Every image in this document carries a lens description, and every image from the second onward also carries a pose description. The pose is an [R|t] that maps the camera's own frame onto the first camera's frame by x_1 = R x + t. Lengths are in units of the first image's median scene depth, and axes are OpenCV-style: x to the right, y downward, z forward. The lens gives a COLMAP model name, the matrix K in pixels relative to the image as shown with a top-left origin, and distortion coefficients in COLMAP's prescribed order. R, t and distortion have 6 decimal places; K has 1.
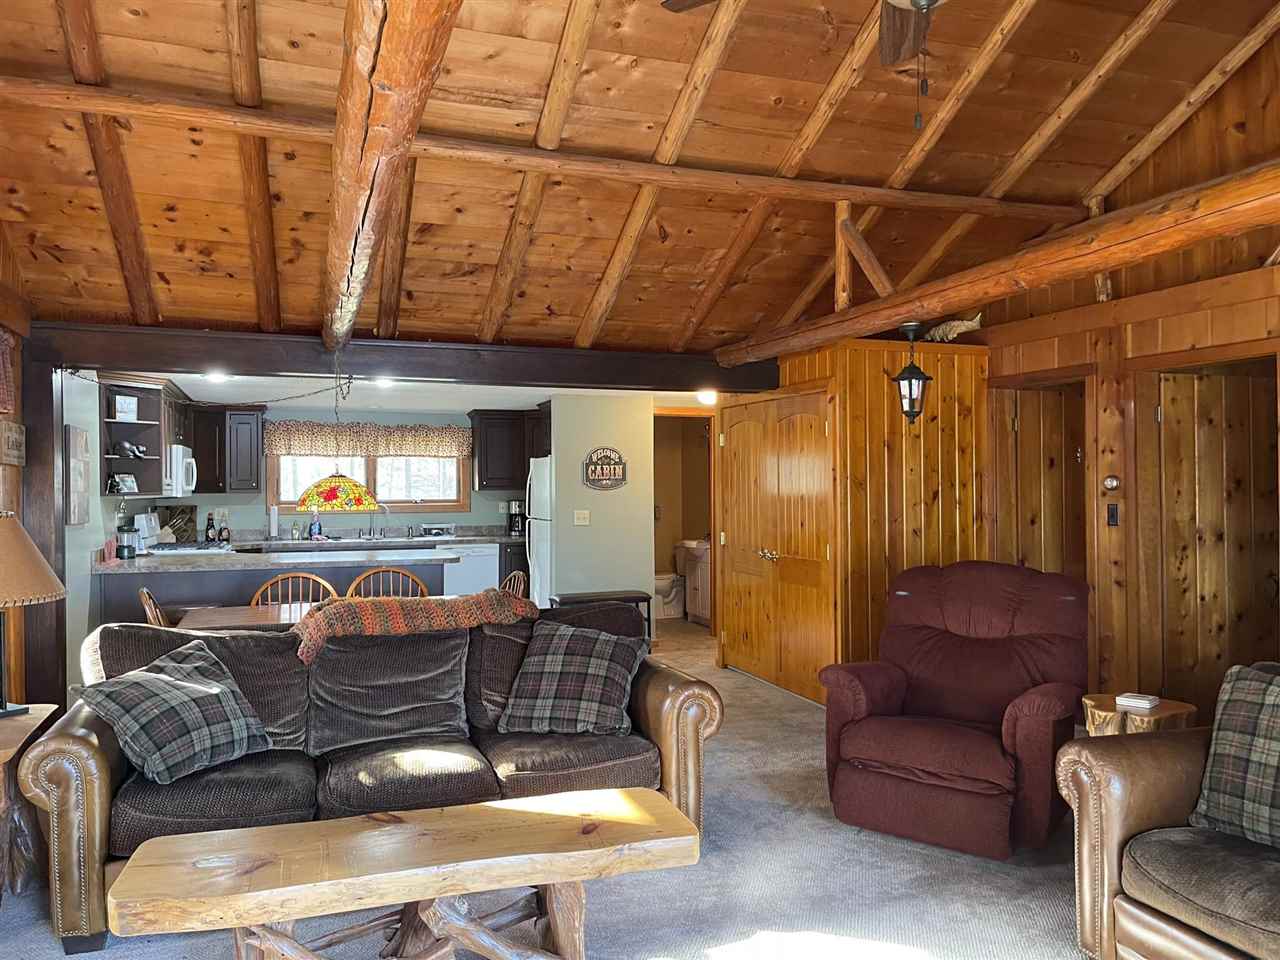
lens RADIAL K [[966.2, 0, 636.6], [0, 966.2, 477.7], [0, 0, 1]] dist [0.066090, -0.083297]
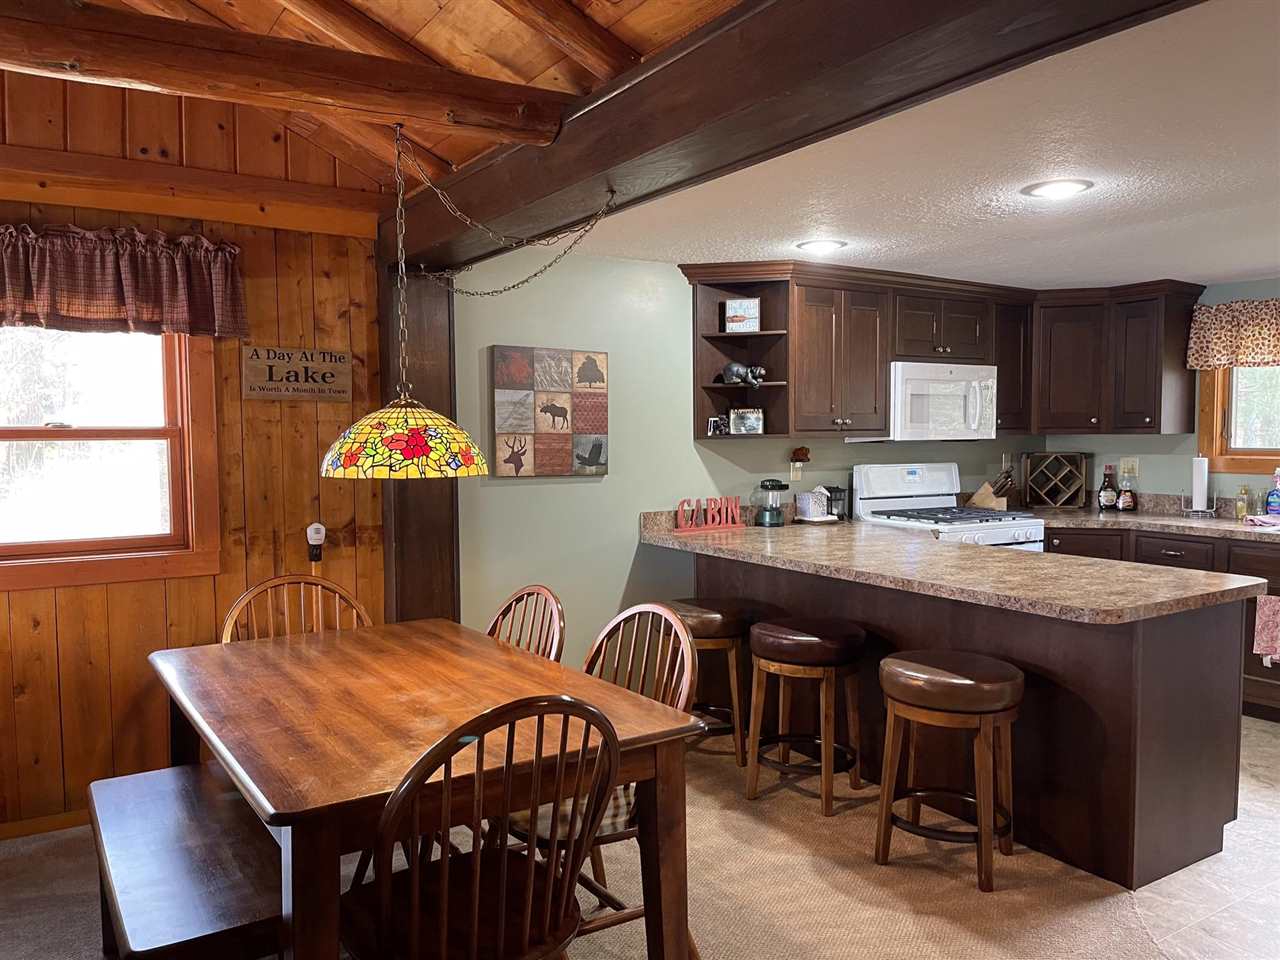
lens RADIAL K [[966.2, 0, 647.5], [0, 966.2, 485.6], [0, 0, 1]] dist [0.066090, -0.083297]
pose [[0.226536, 0.060556, -0.972118, 0.222662], [0.013196, 0.997783, 0.065230, 0.008556], [0.973913, -0.027606, 0.225235, 1.136270]]
